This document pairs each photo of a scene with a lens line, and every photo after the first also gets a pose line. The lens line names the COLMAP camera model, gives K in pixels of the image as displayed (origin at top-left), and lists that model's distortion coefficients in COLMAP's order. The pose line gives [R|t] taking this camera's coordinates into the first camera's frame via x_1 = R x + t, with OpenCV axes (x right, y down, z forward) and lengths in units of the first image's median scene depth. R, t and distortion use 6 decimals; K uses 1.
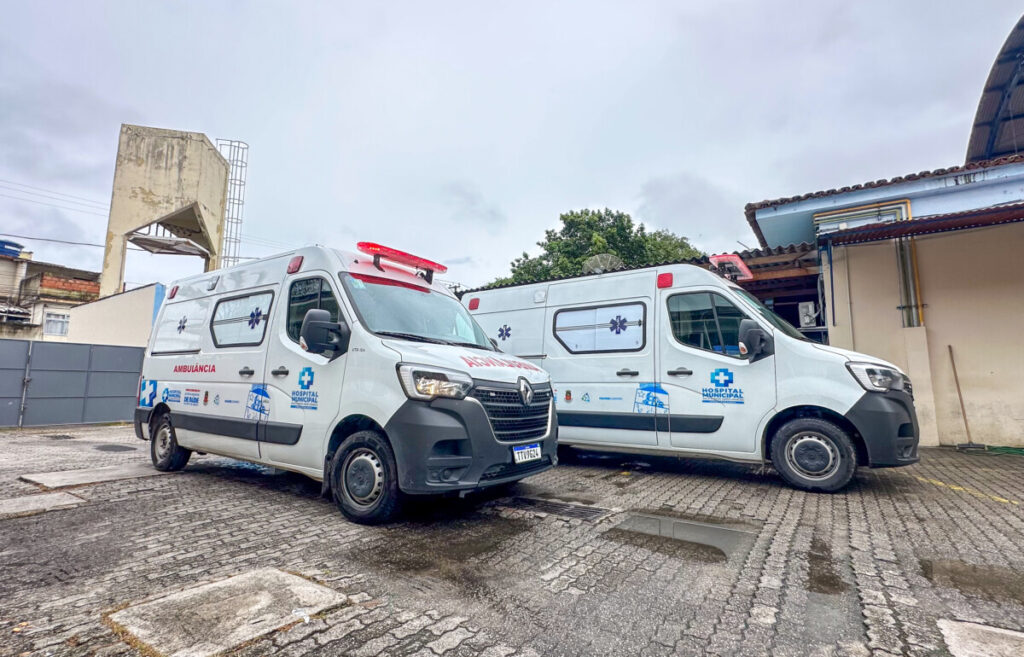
lens RADIAL K [[489.1, 0, 535.7], [0, 489.1, 329.1], [0, 0, 1]] dist [-0.002502, -0.000133]
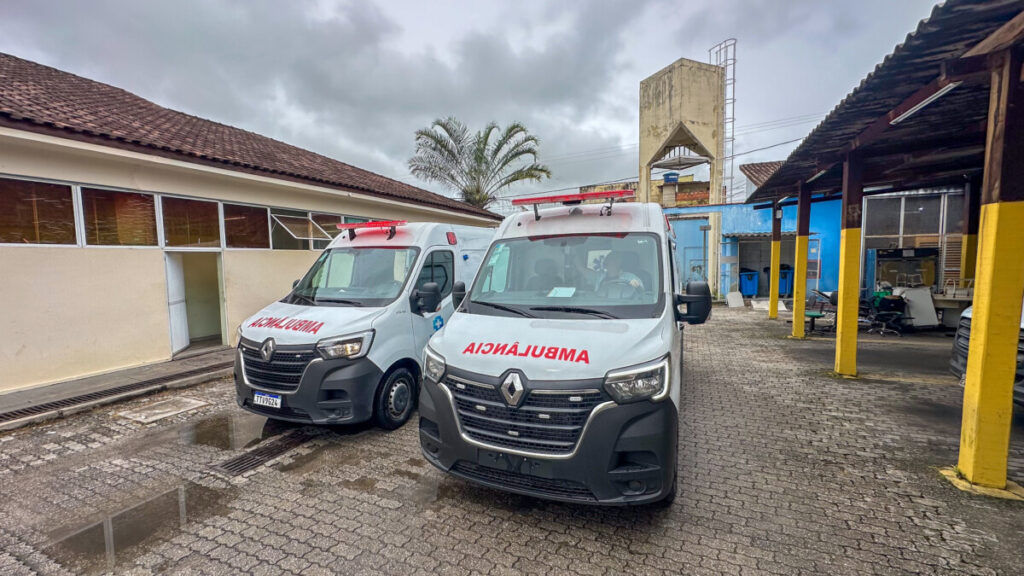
lens RADIAL K [[401.8, 0, 478.6], [0, 401.8, 292.2], [0, 0, 1]] dist [-0.001803, -0.000089]
pose [[0.104397, 0.066502, -0.992310, 1.030086], [0.149634, 0.985354, 0.081778, -0.017947], [0.983215, -0.157021, 0.092917, 1.473653]]
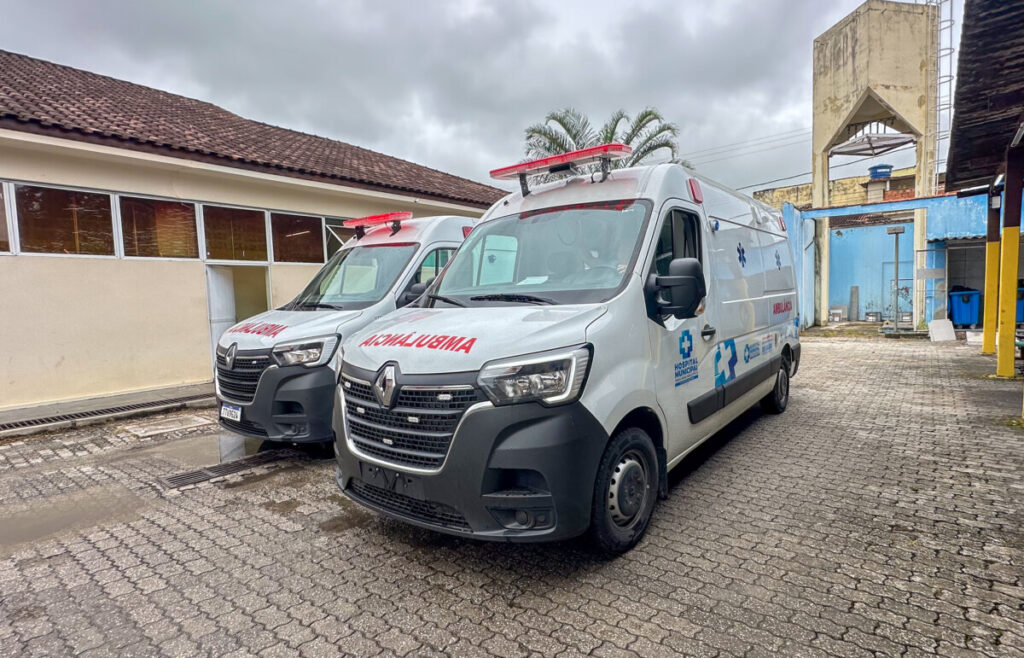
lens RADIAL K [[489.1, 0, 535.7], [0, 489.1, 329.6], [0, 0, 1]] dist [-0.002502, -0.000133]
pose [[-0.089741, 0.065323, -0.993821, 1.004514], [0.153426, 0.986843, 0.051011, 0.118814], [0.984077, -0.147900, -0.098583, 1.811548]]
